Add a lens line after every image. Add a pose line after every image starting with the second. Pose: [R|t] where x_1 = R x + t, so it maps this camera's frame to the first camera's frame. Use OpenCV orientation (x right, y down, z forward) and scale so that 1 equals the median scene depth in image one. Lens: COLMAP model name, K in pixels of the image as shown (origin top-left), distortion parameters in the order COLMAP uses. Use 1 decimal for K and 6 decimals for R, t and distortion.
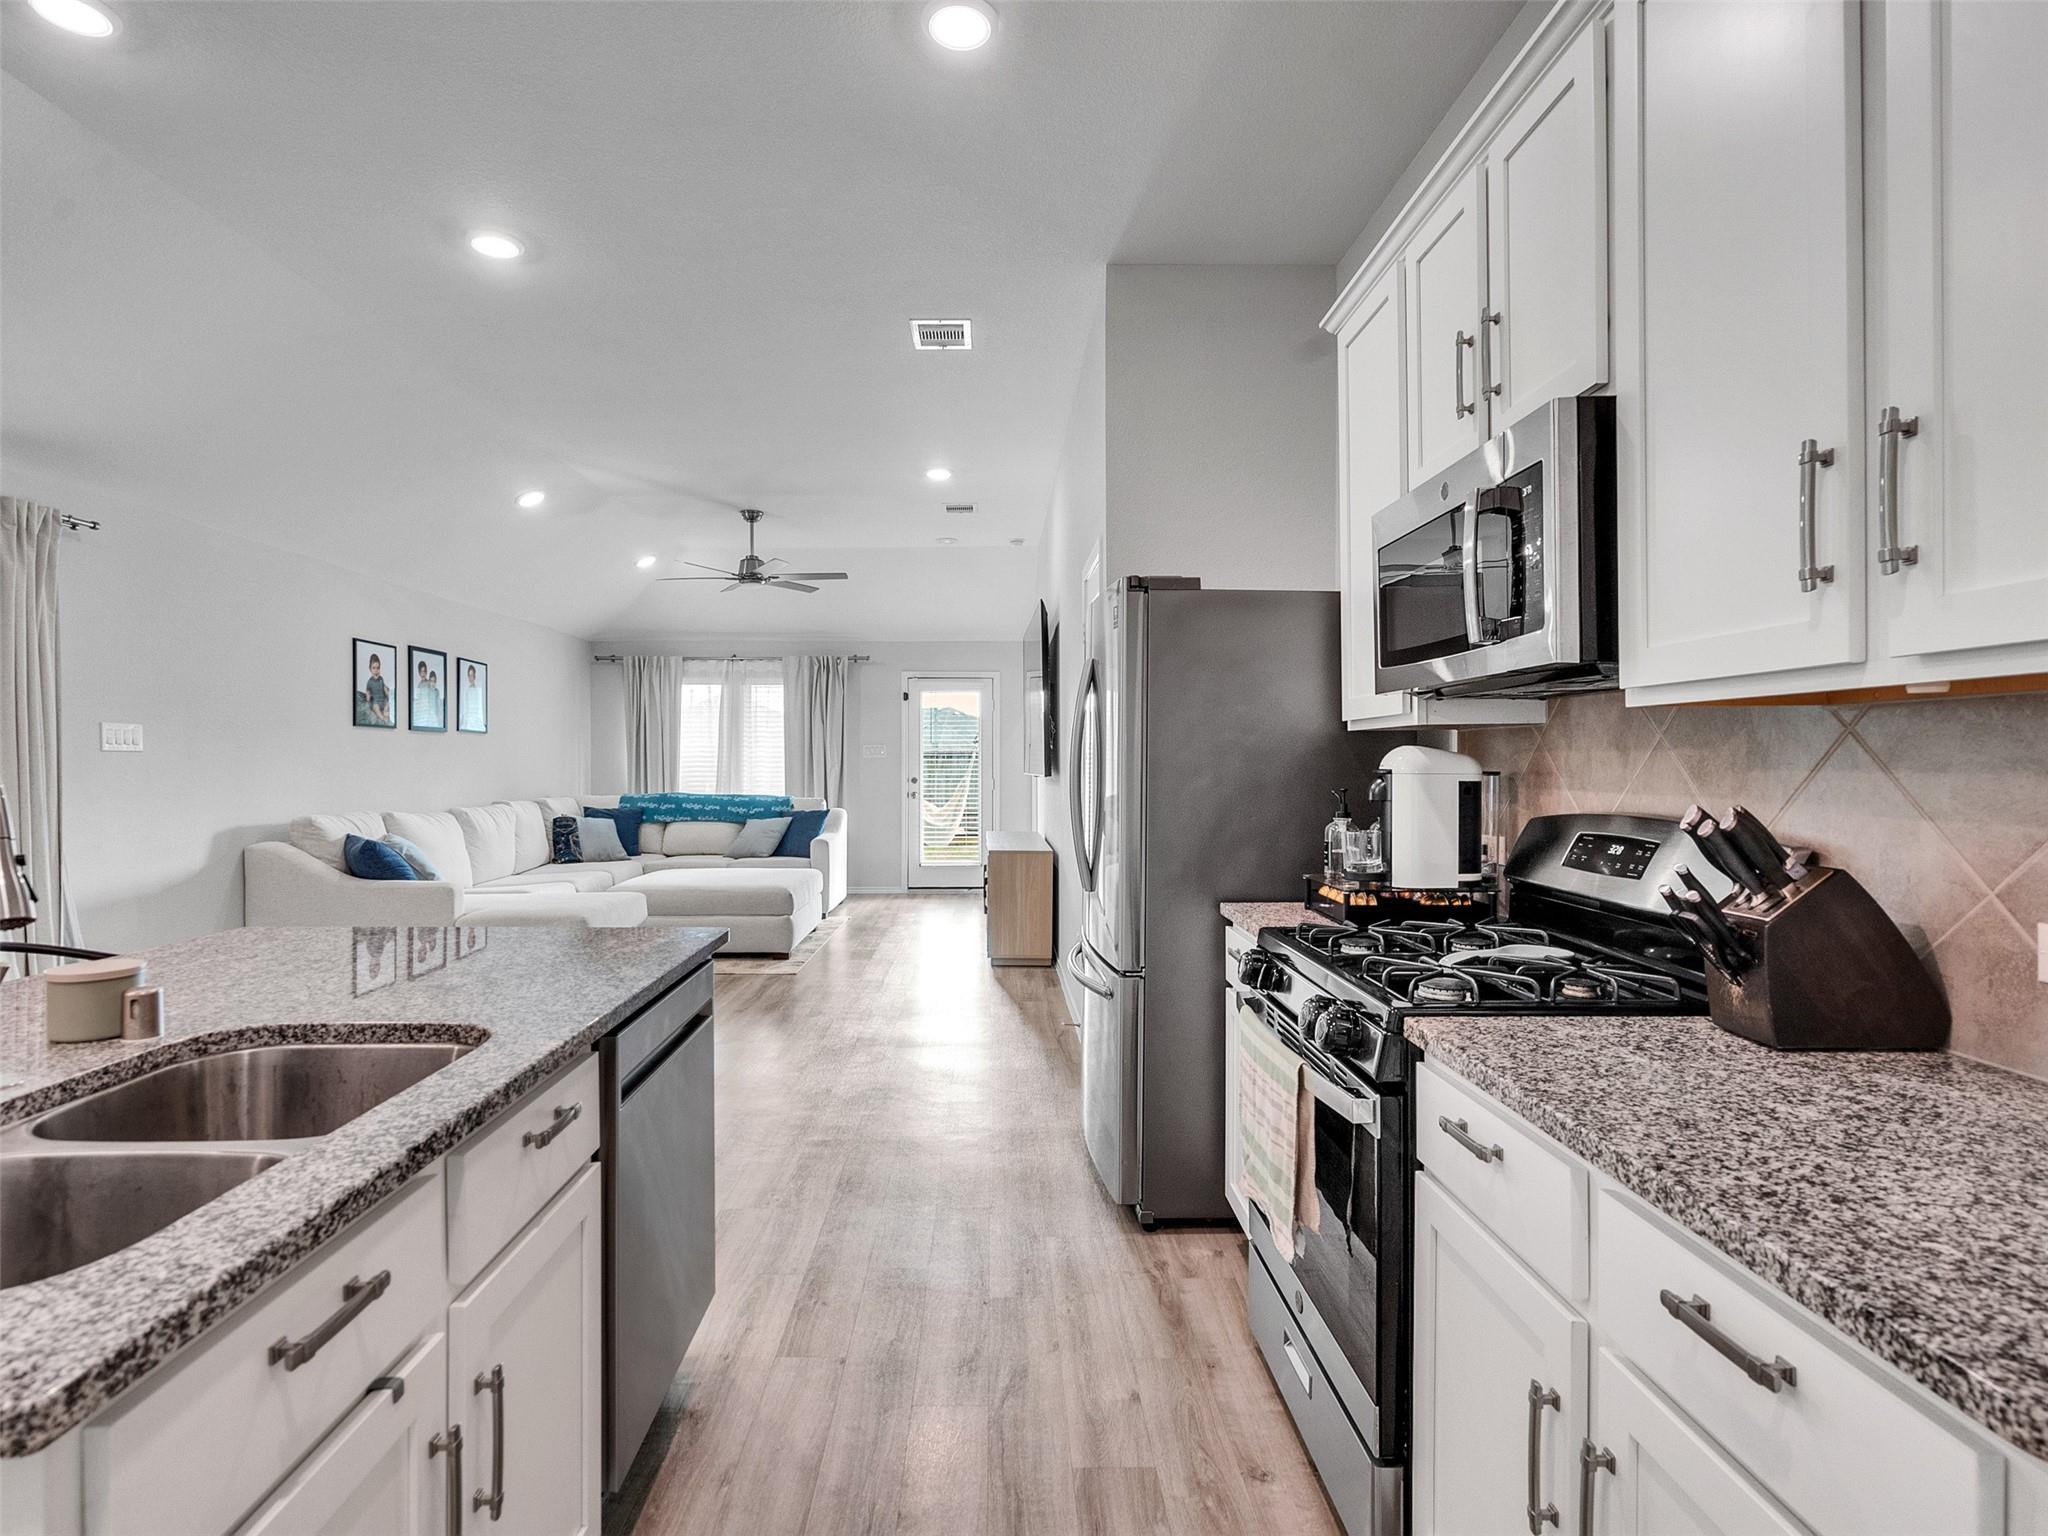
lens RADIAL K [[1044.8, 0, 1000.1], [0, 1044.8, 767.4], [0, 0, 1]] dist [-0.004619, 0.002423]
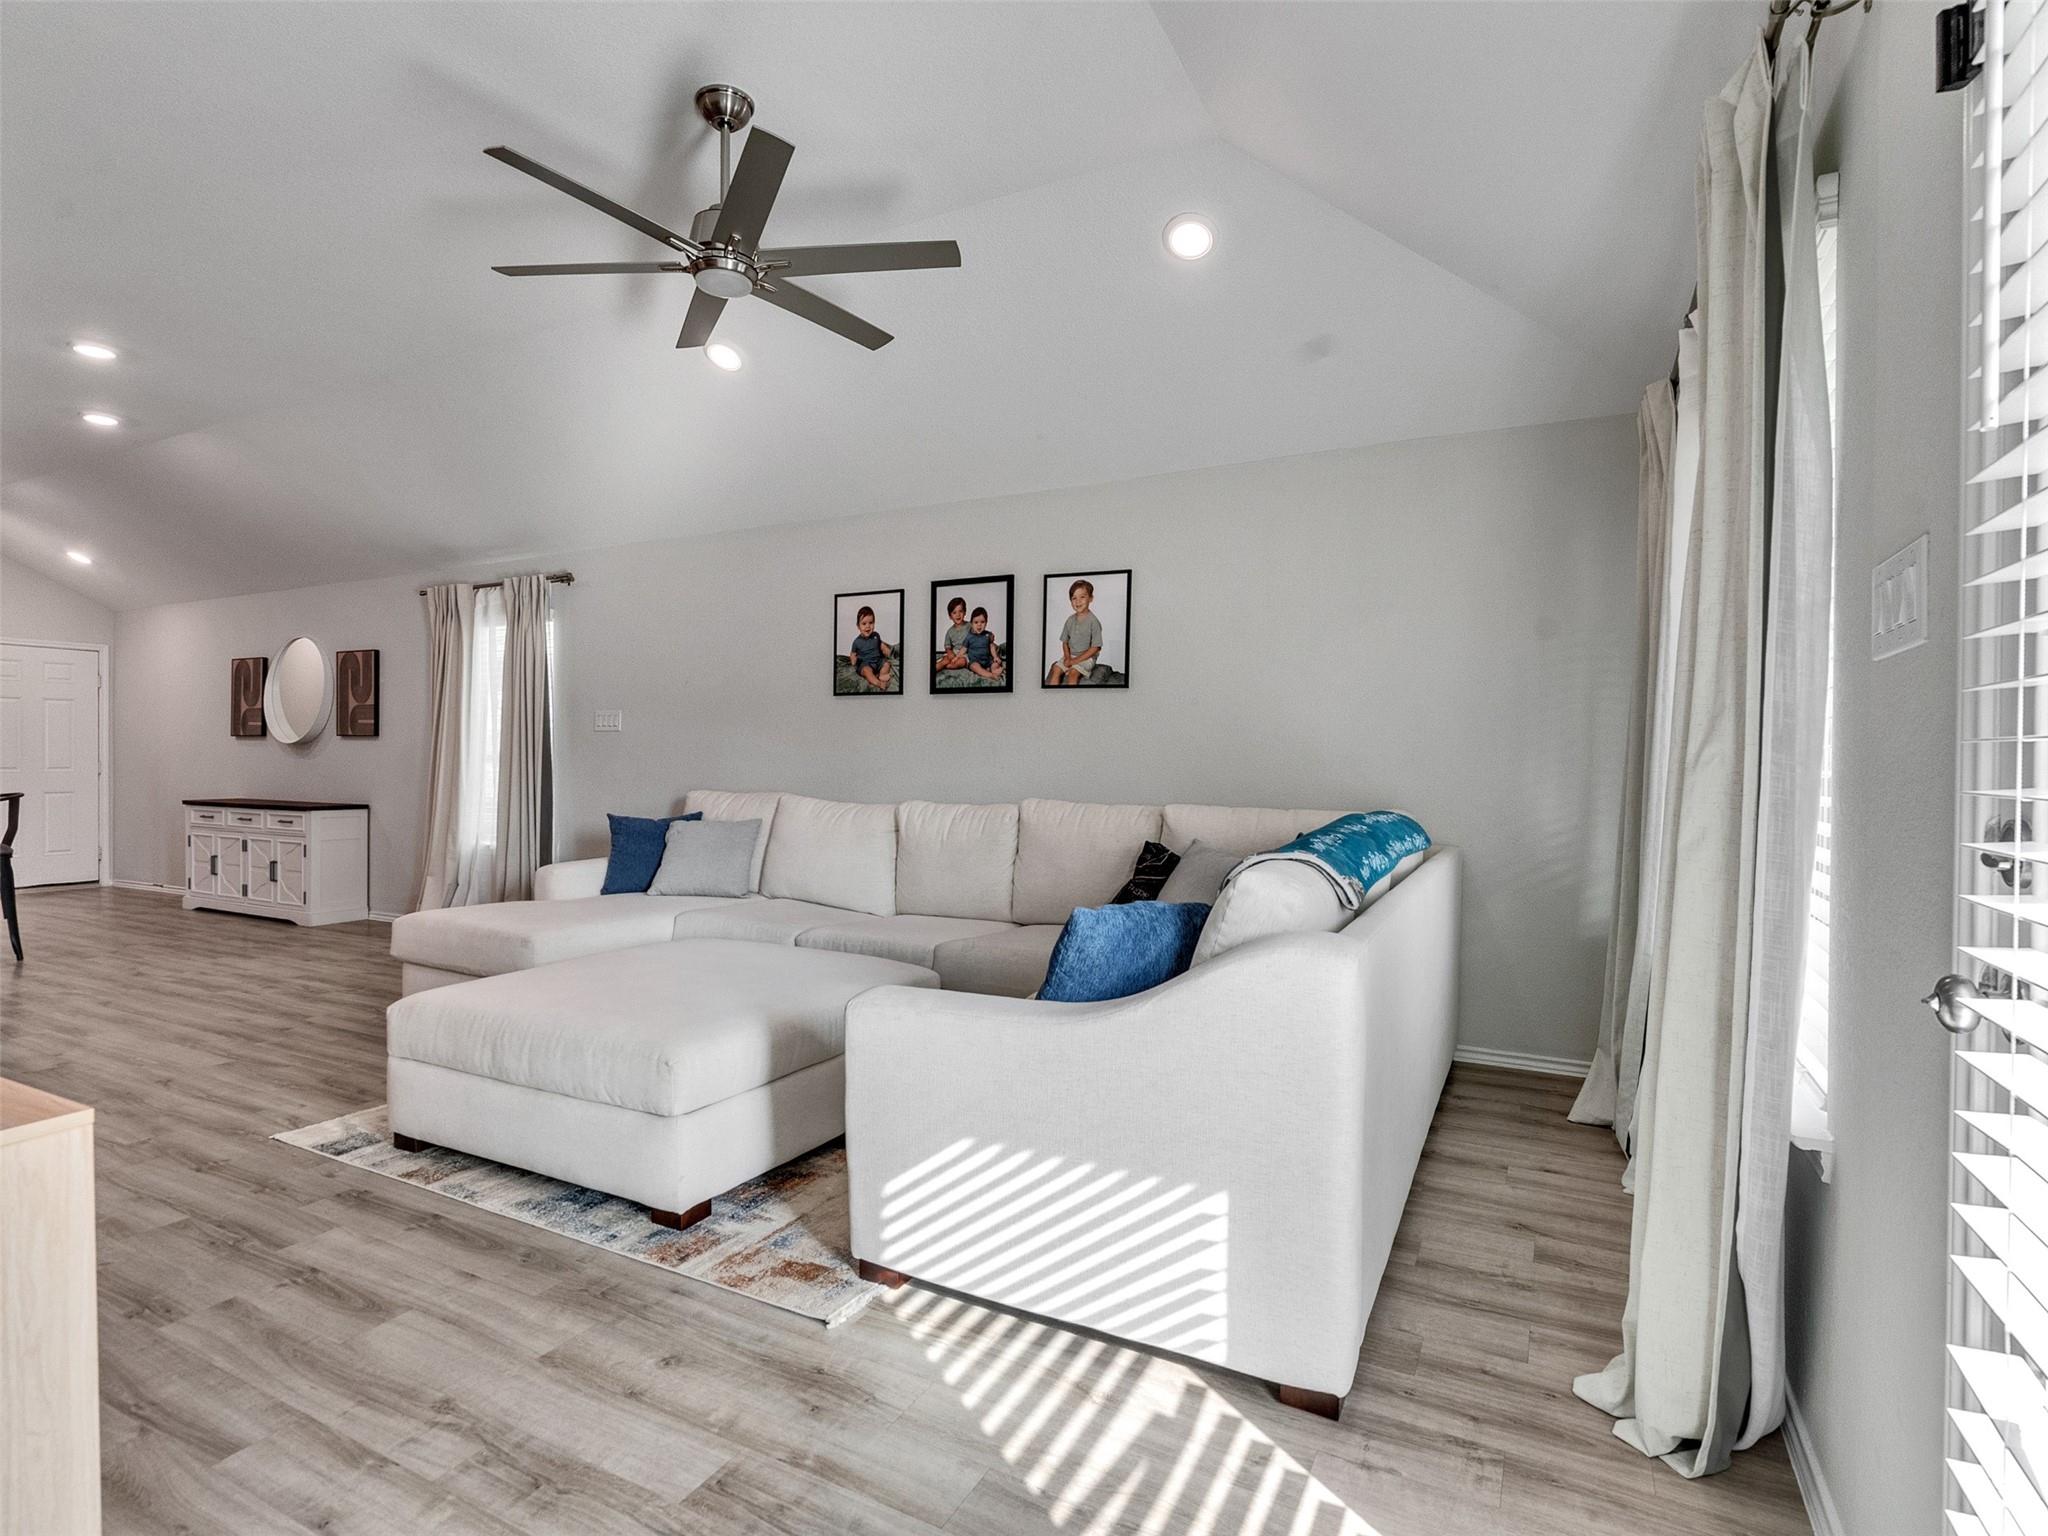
lens RADIAL K [[1044.8, 0, 1000.1], [0, 1044.8, 767.4], [0, 0, 1]] dist [-0.004619, 0.002423]
pose [[-0.485139, 0.005209, -0.874422, 0.086124], [-0.009549, 0.999891, 0.011254, 0.009663], [0.874385, 0.013810, -0.485036, 1.784373]]
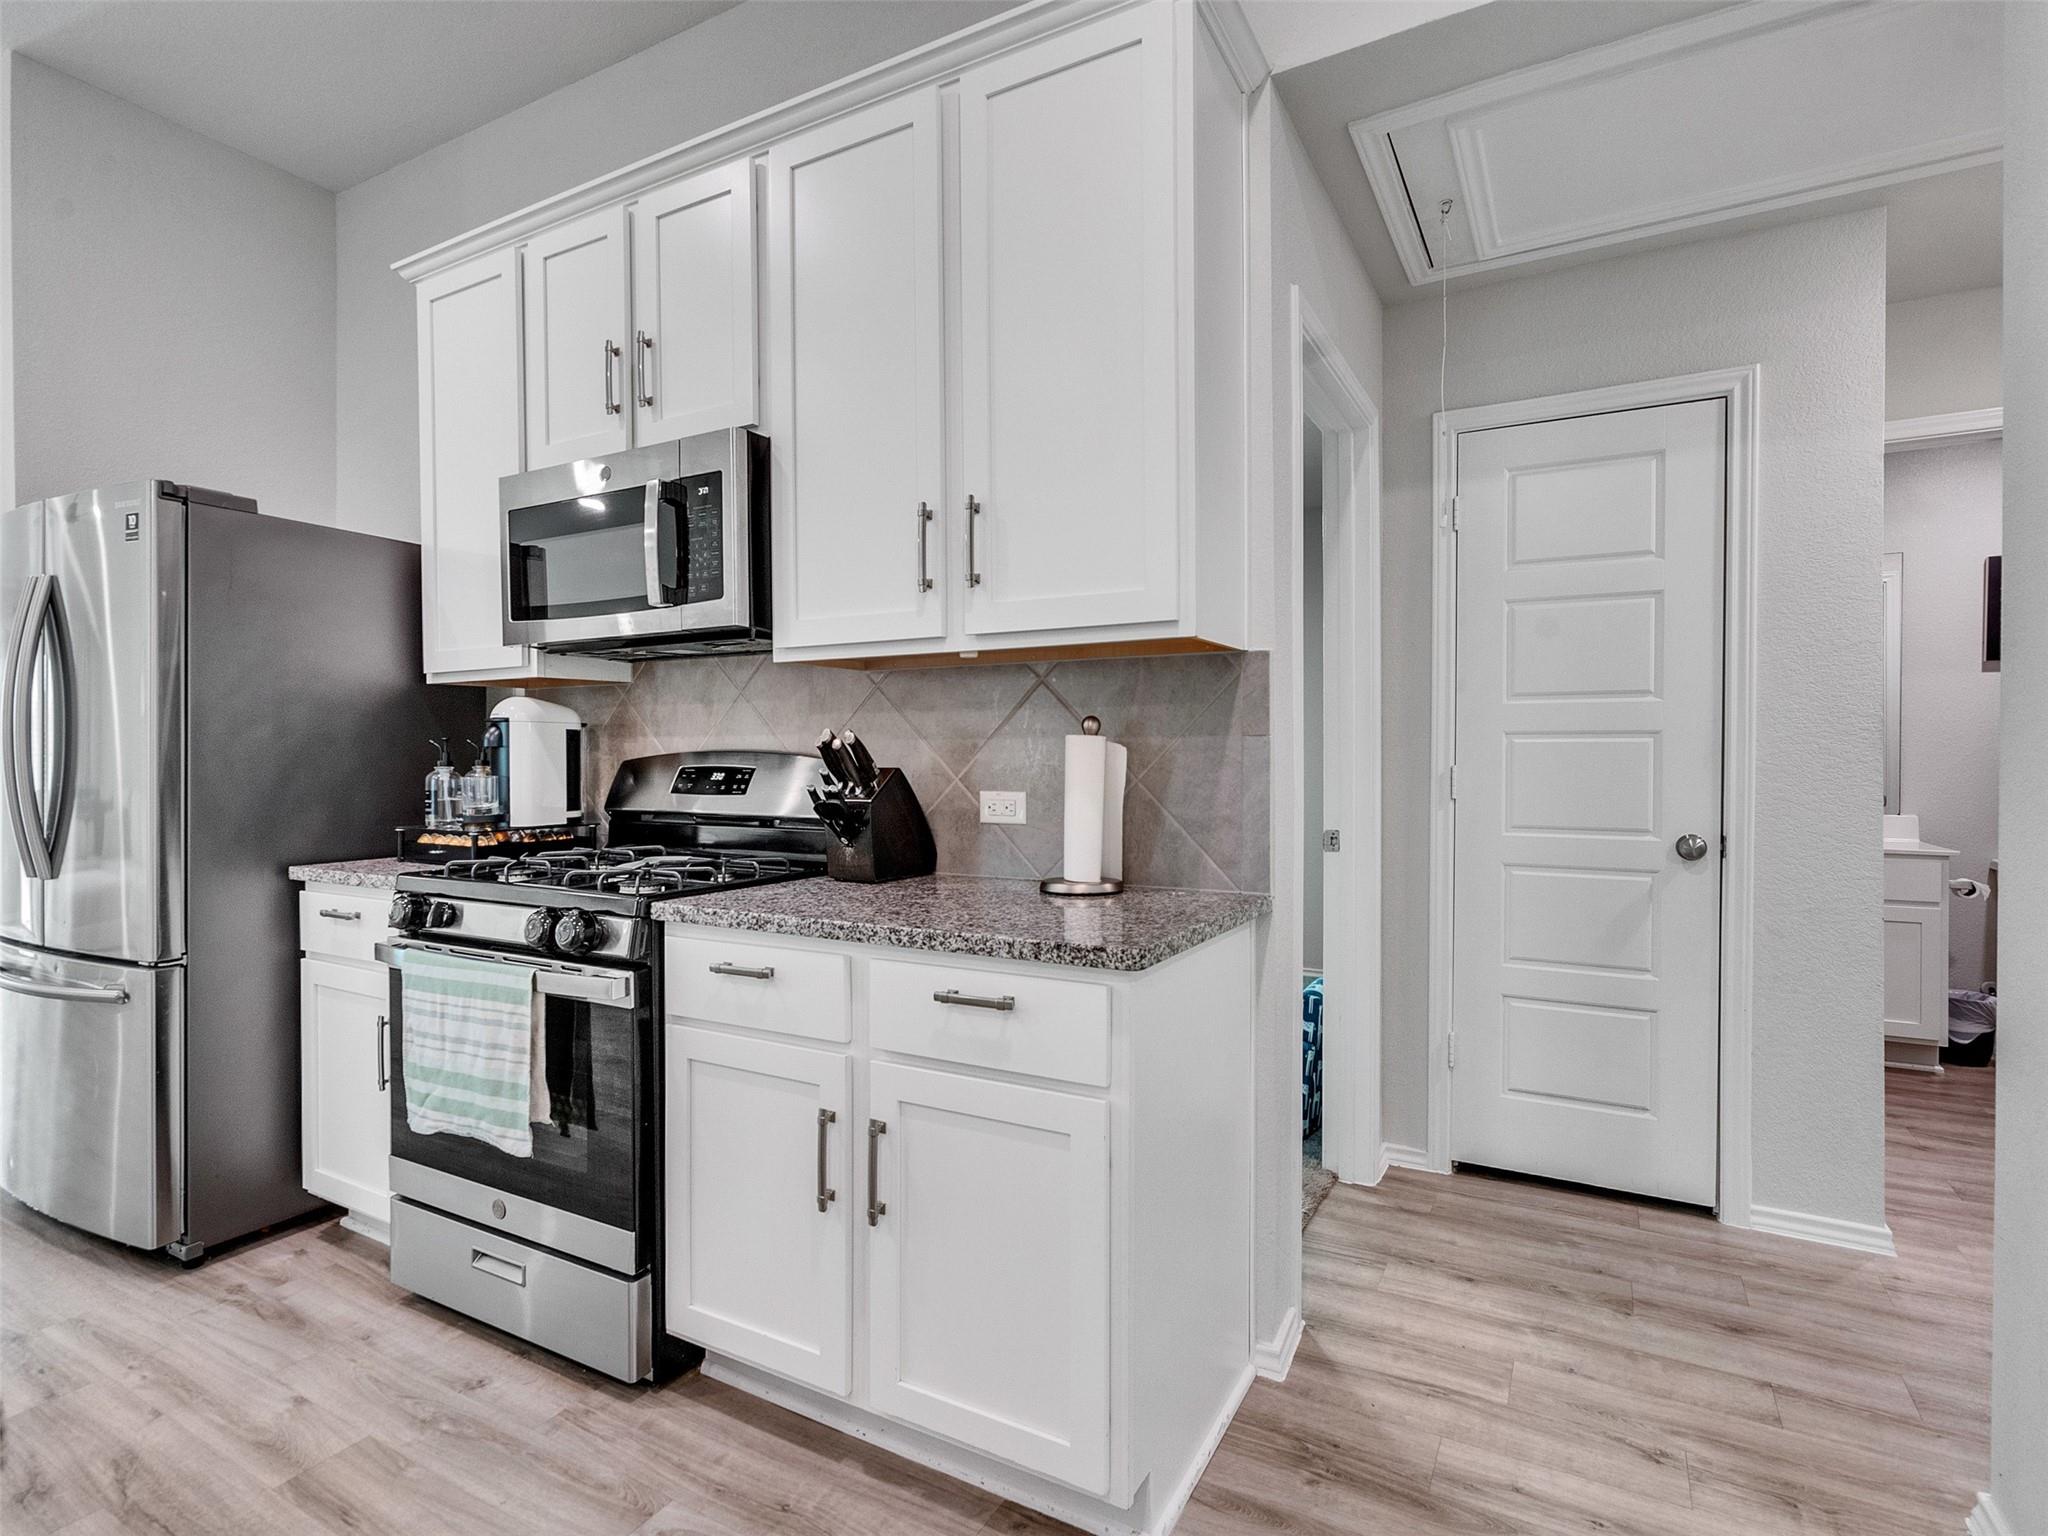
lens RADIAL K [[1044.8, 0, 1000.1], [0, 1044.8, 767.4], [0, 0, 1]] dist [-0.004619, 0.002423]
pose [[0.506631, -0.010542, 0.862099, -0.130864], [0.006963, 0.999943, 0.008135, 0.021274], [-0.862135, 0.001882, 0.506675, 0.008877]]
